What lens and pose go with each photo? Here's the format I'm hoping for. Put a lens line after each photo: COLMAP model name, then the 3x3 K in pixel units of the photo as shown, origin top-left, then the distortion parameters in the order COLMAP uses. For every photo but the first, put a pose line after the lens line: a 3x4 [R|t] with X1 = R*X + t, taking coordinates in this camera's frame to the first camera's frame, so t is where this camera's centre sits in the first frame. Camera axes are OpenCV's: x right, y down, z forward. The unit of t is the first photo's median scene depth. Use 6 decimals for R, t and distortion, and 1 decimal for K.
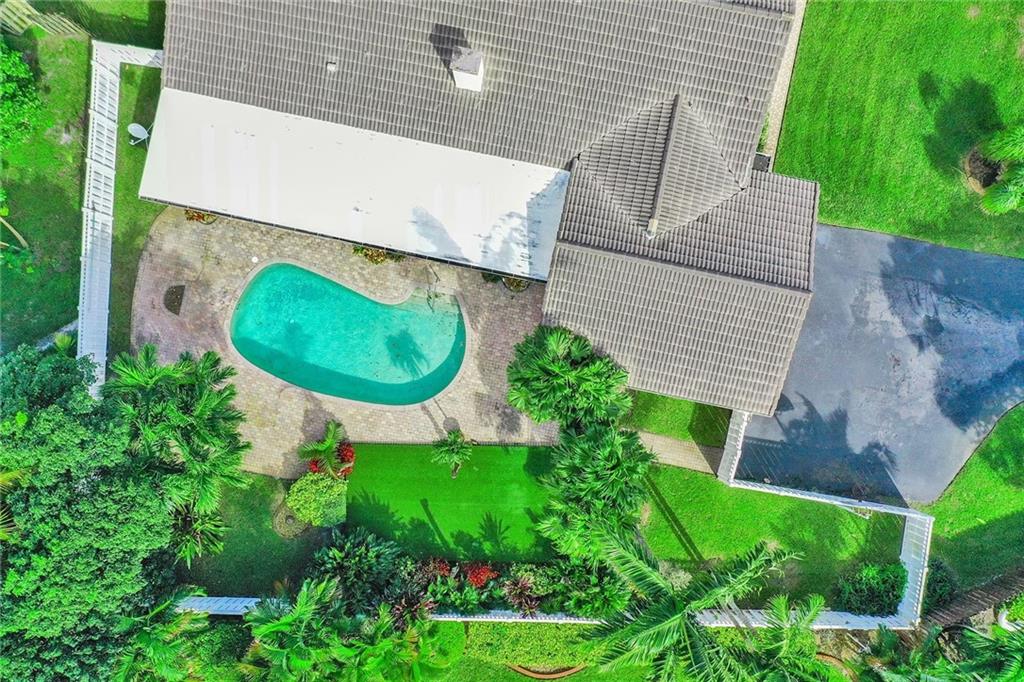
lens RADIAL K [[796.4, 0, 517.7], [0, 796.4, 334.7], [0, 0, 1]] dist [-0.000336, -0.005602]
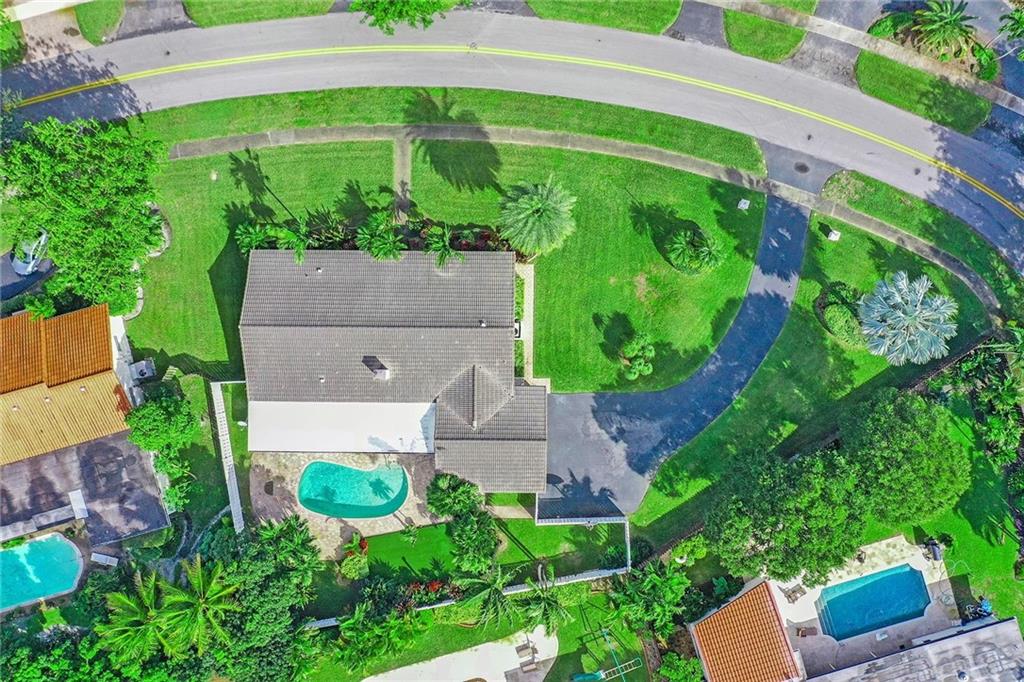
lens RADIAL K [[796.4, 0, 508.0], [0, 796.4, 347.8], [0, 0, 1]] dist [-0.000336, -0.005602]
pose [[0.980209, -0.197966, 0.000304, 0.272117], [0.197881, 0.979831, 0.027837, -0.351521], [-0.005808, -0.027226, 0.999612, -1.139005]]
